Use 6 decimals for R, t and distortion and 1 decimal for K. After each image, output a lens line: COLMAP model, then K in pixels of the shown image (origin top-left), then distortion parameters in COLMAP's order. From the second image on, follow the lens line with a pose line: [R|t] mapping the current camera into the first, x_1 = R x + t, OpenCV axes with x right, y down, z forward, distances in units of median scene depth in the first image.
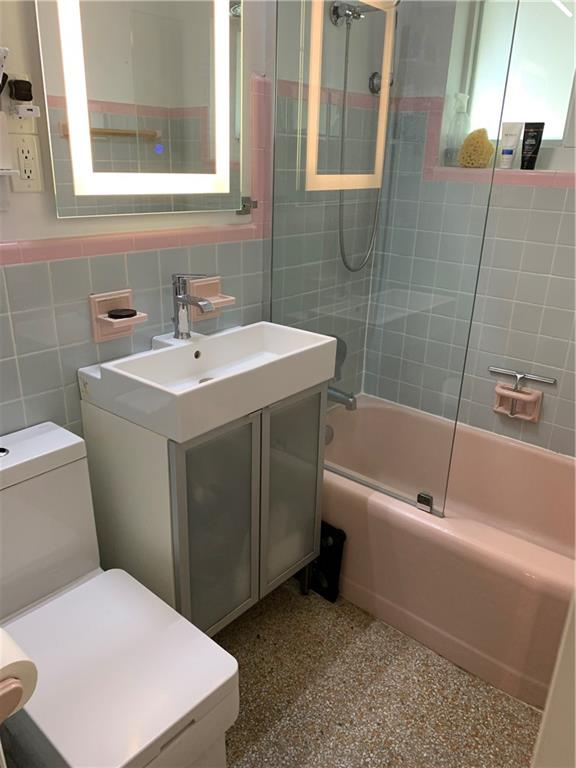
lens RADIAL K [[589.2, 0, 281.5], [0, 589.2, 383.7], [0, 0, 1]] dist [0.048738, -0.077269]
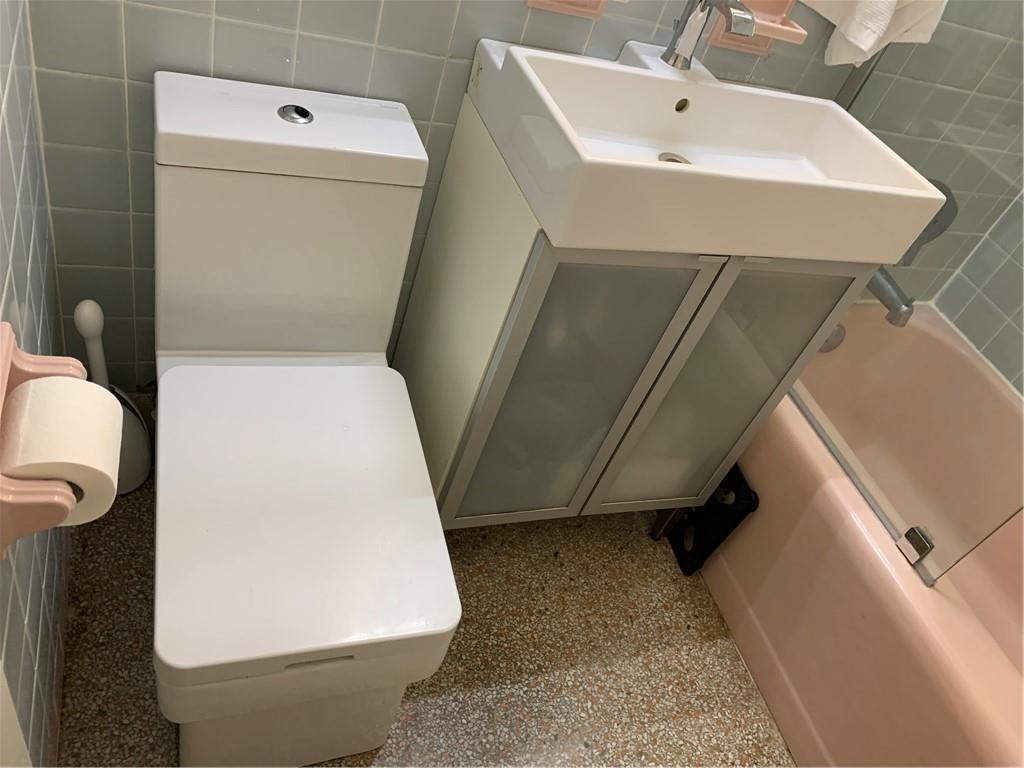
lens RADIAL K [[795.7, 0, 512.8], [0, 795.7, 373.9], [0, 0, 1]] dist [0.004097, -0.003549]
pose [[0.828198, 0.513795, -0.223837, 0.014588], [-0.426309, 0.836822, 0.343497, -0.023736], [0.363799, -0.189060, 0.912089, 0.197609]]
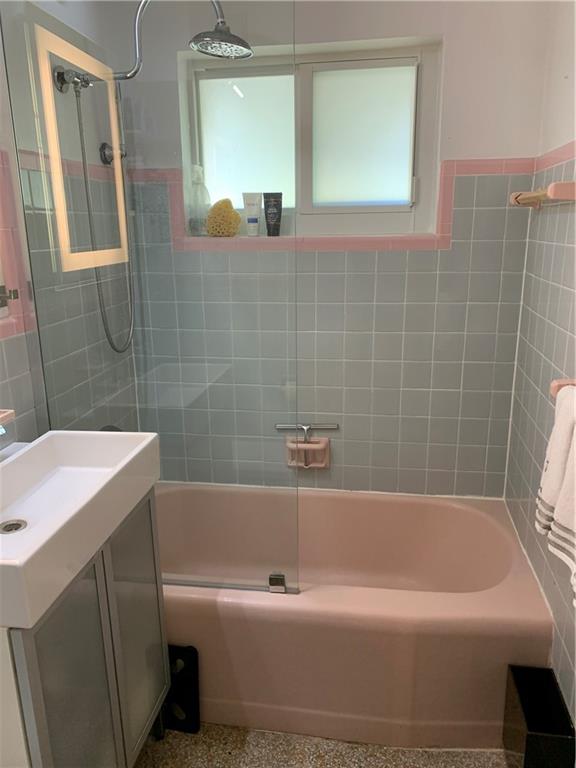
lens RADIAL K [[589.2, 0, 281.5], [0, 589.2, 383.7], [0, 0, 1]] dist [0.048738, -0.077269]
pose [[0.852340, -0.175290, 0.492738, -0.142447], [0.223262, 0.973949, -0.039720, -0.061738], [-0.472939, 0.143865, 0.869271, 0.121141]]
